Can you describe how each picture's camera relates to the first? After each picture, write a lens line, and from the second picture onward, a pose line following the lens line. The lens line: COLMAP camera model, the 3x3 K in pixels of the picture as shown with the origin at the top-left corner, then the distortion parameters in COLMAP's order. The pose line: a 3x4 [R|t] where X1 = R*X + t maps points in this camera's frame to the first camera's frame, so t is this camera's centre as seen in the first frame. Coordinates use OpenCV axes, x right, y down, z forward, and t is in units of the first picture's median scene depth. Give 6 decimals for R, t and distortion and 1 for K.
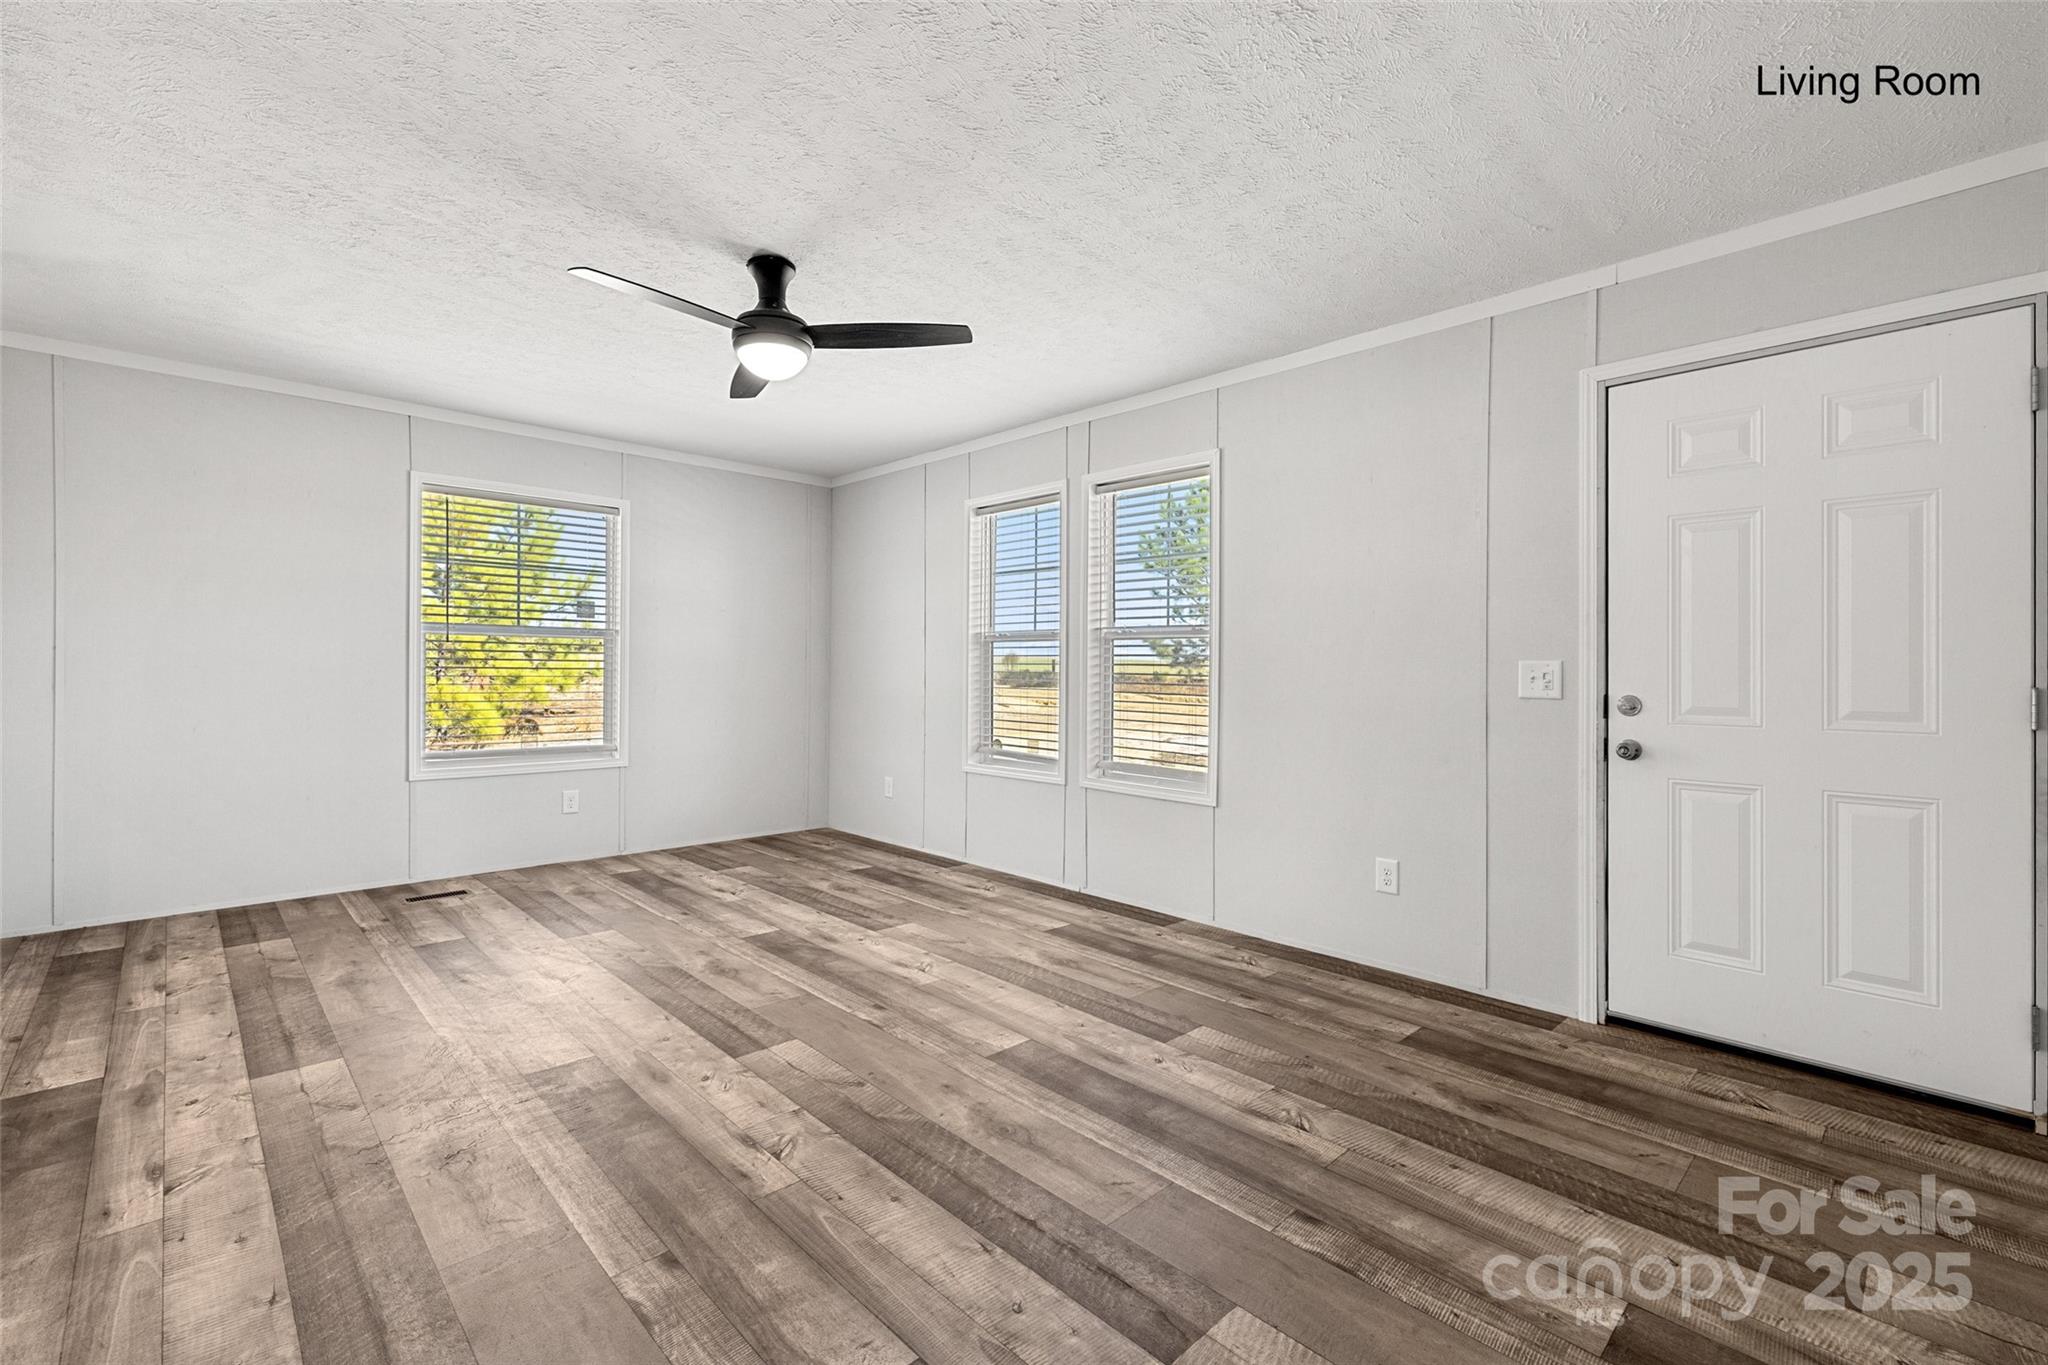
lens RADIAL K [[892.7, 0, 1024.0], [0, 892.7, 682.5], [0, 0, 1]] dist [0.001929, 0.000195]
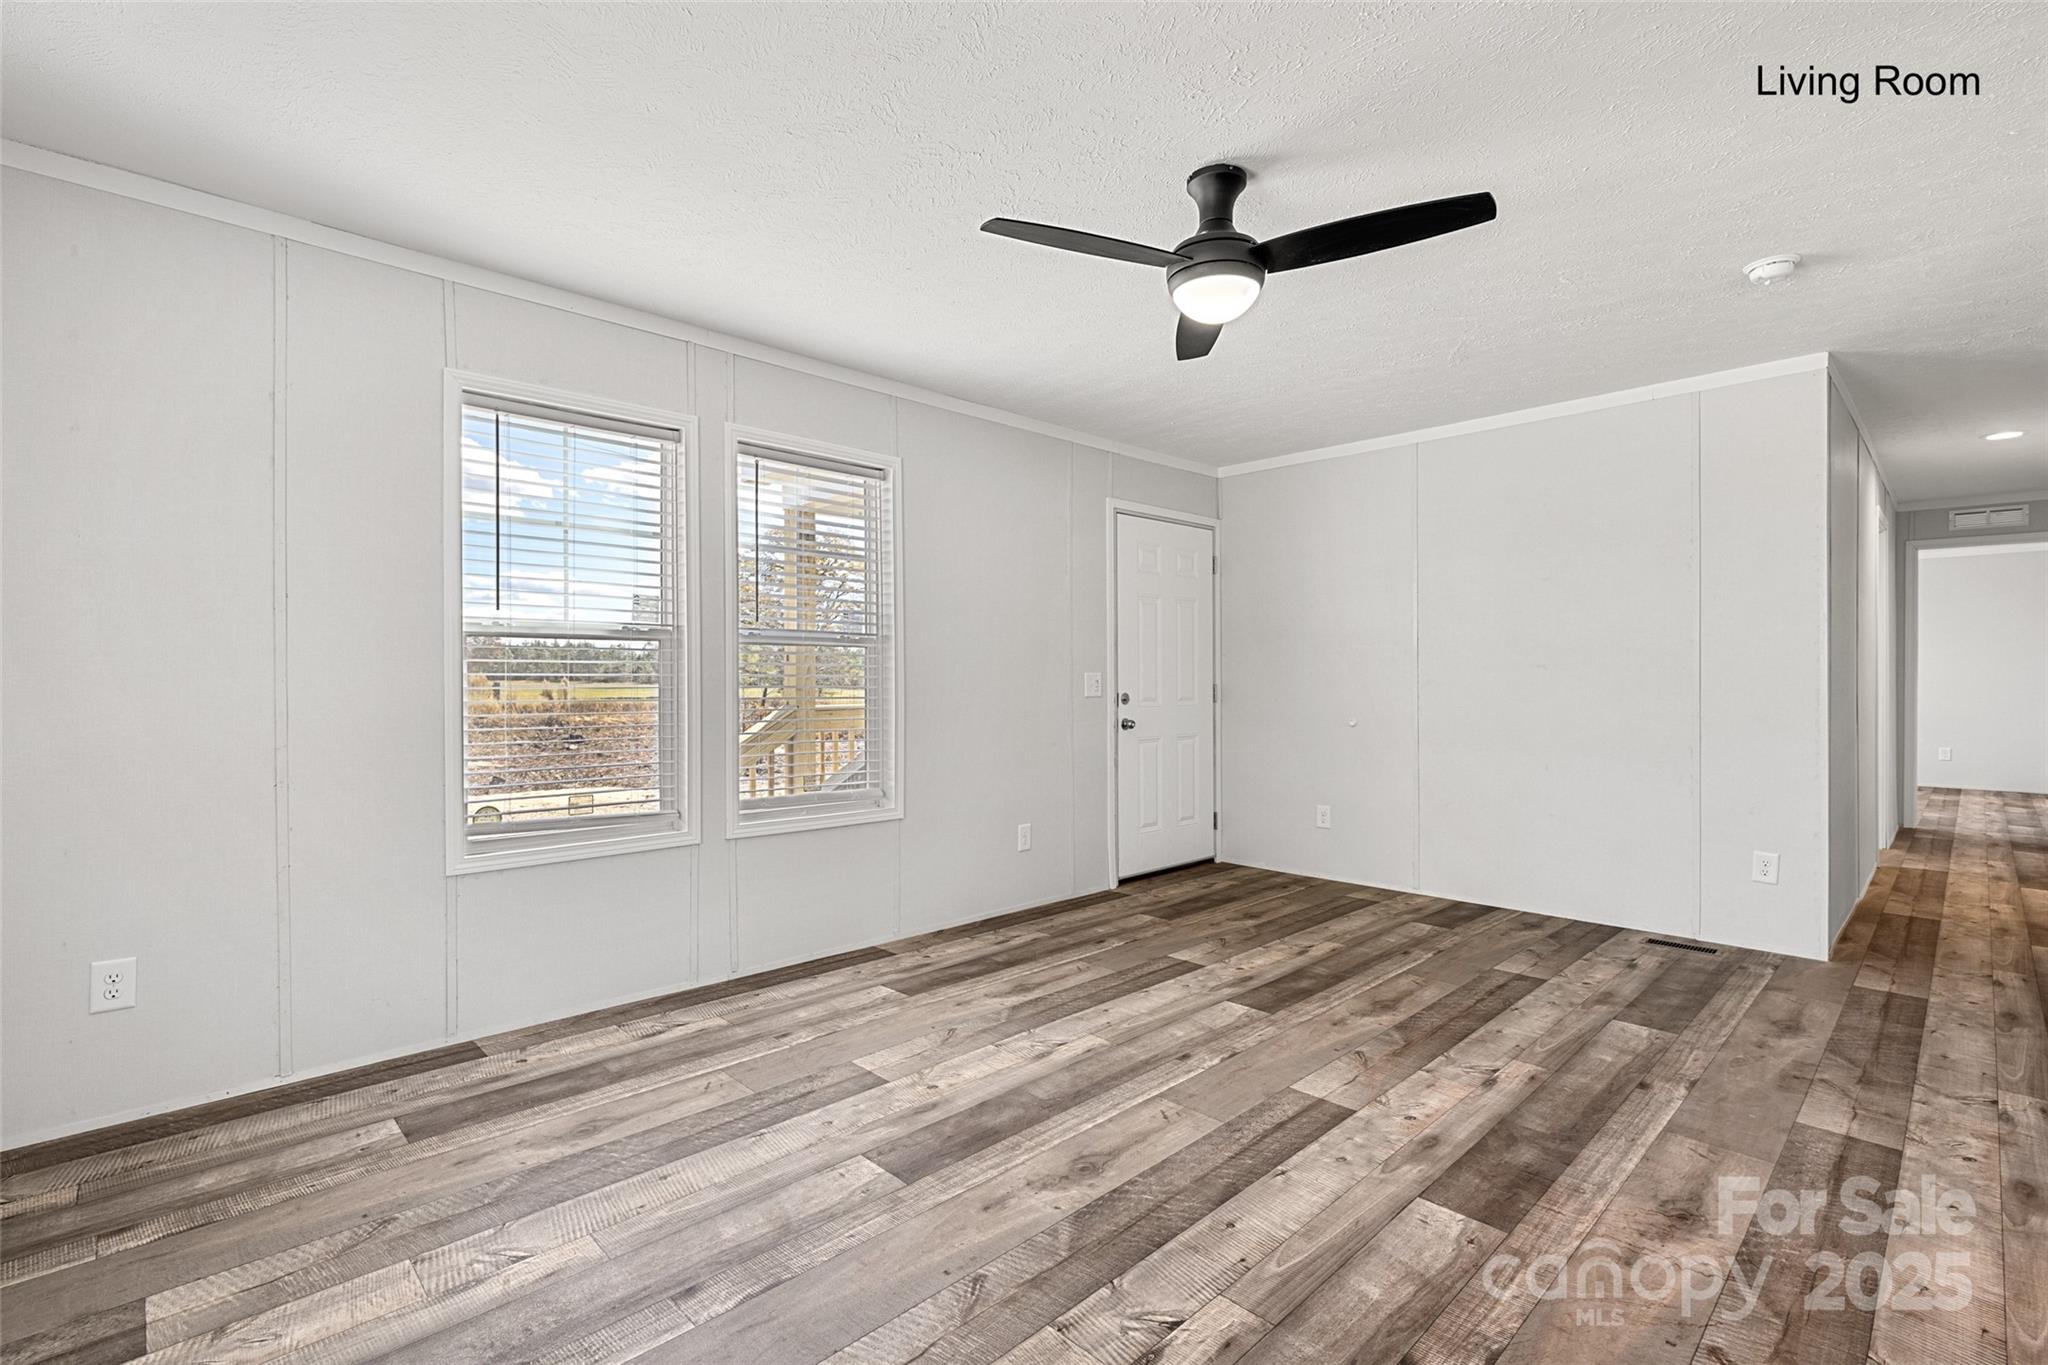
lens RADIAL K [[926.4, 0, 1034.8], [0, 926.4, 658.9], [0, 0, 1]] dist [-0.002842, 0.000003]
pose [[-0.011410, 0.013983, 0.999837, -0.968947], [0.014781, 0.999795, -0.013814, -0.025331], [-0.999826, 0.014621, -0.011614, 1.015039]]
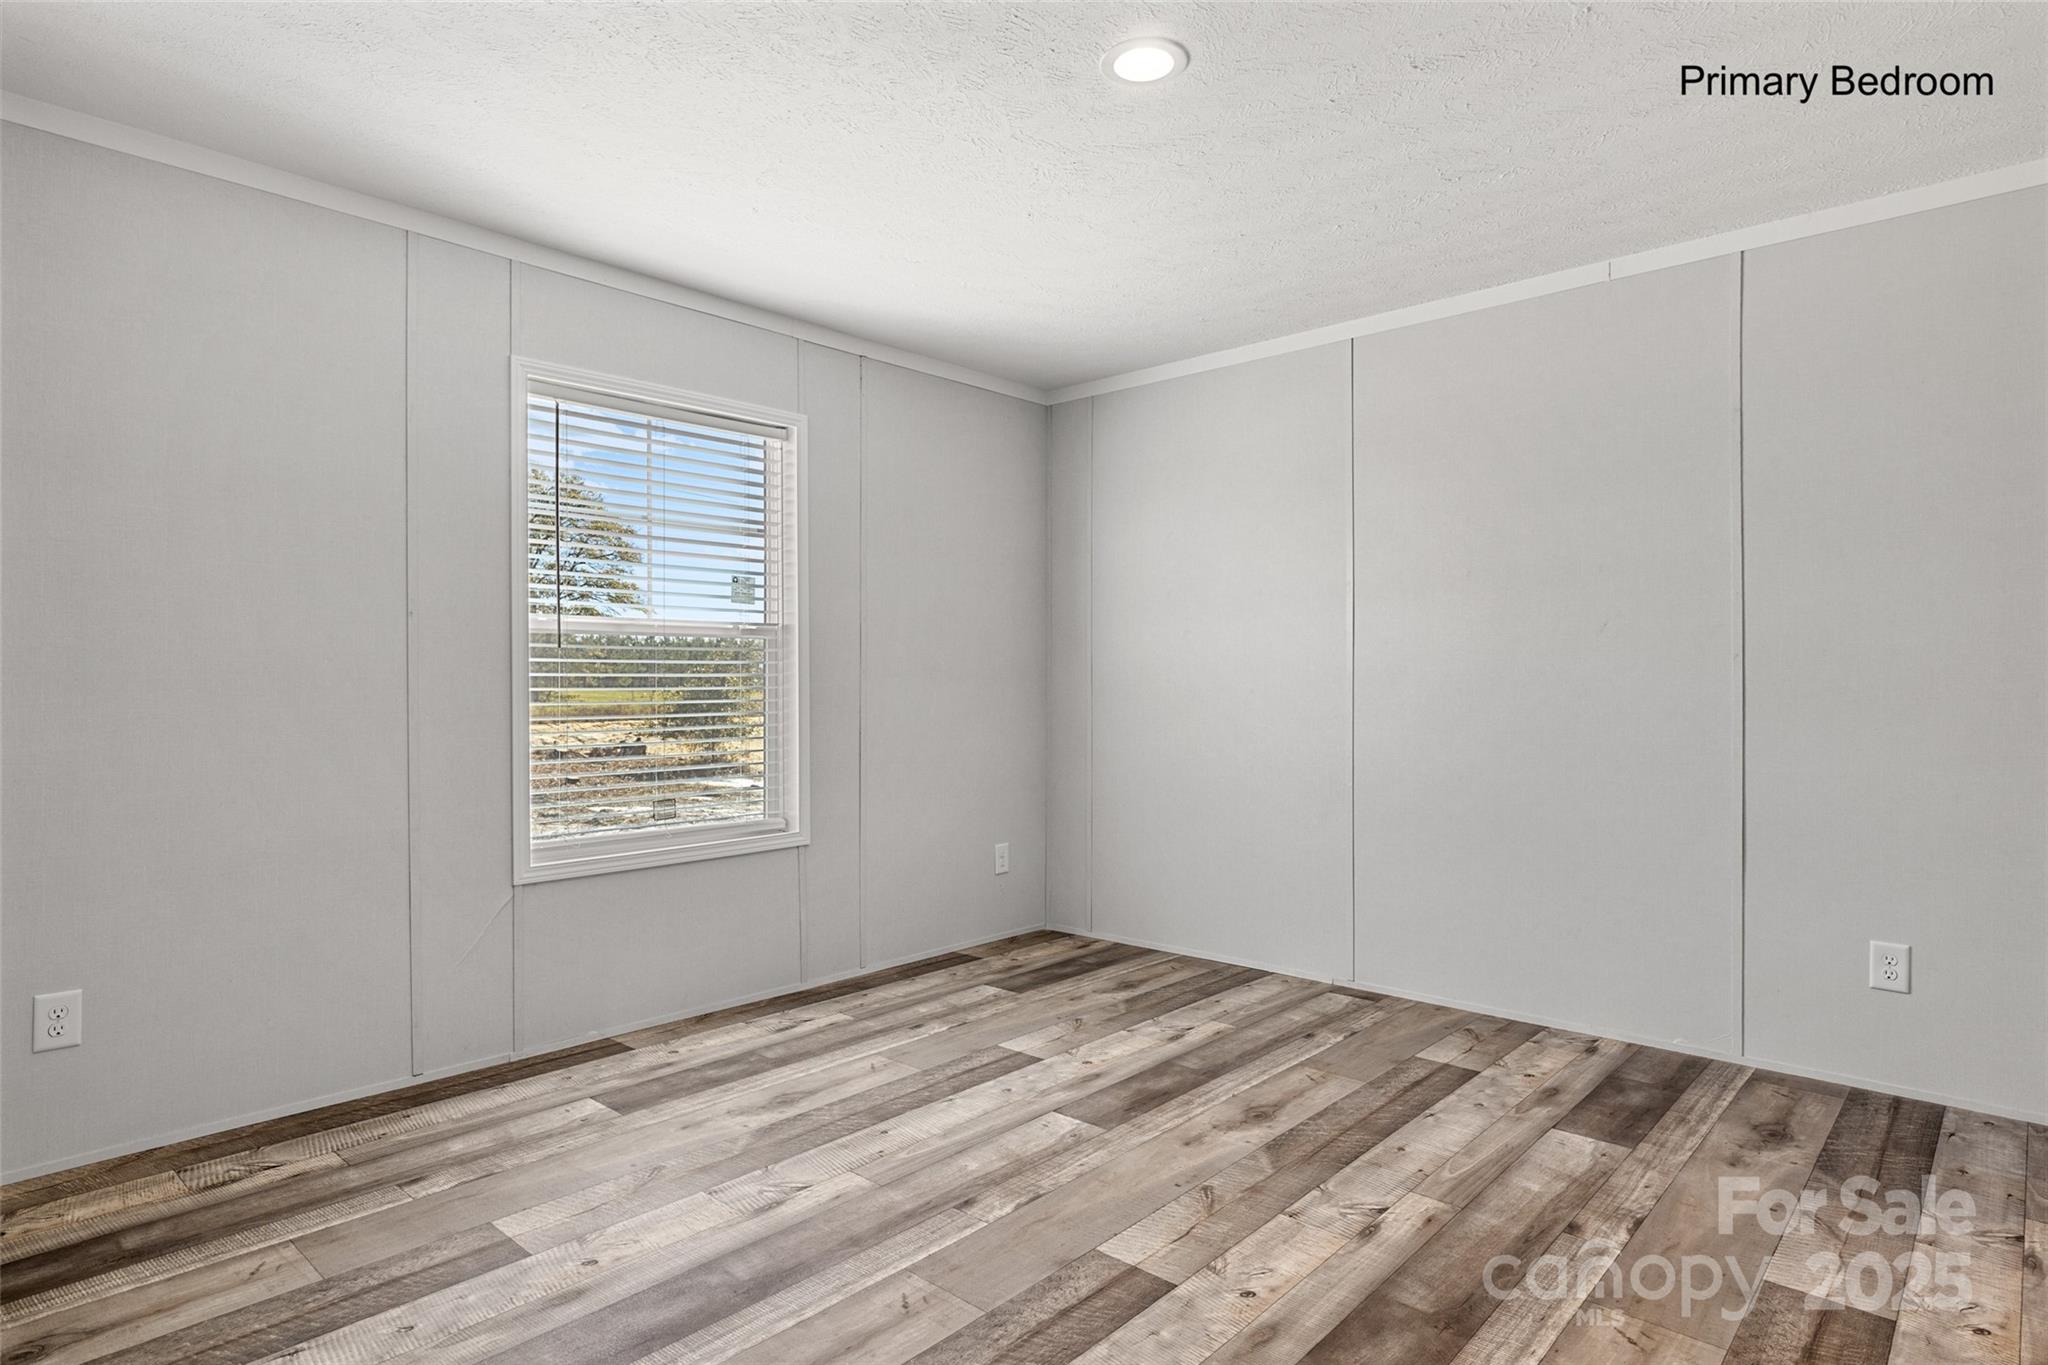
lens RADIAL K [[1110.8, 0, 1024.0], [0, 1110.8, 682.5], [0, 0, 1]] dist [-0.001654, -0.000991]
pose [[-0.067172, -0.012678, 0.997661, -1.170731], [0.013661, 0.999814, 0.013626, -0.033670], [-0.997648, 0.014544, -0.066986, 1.212841]]
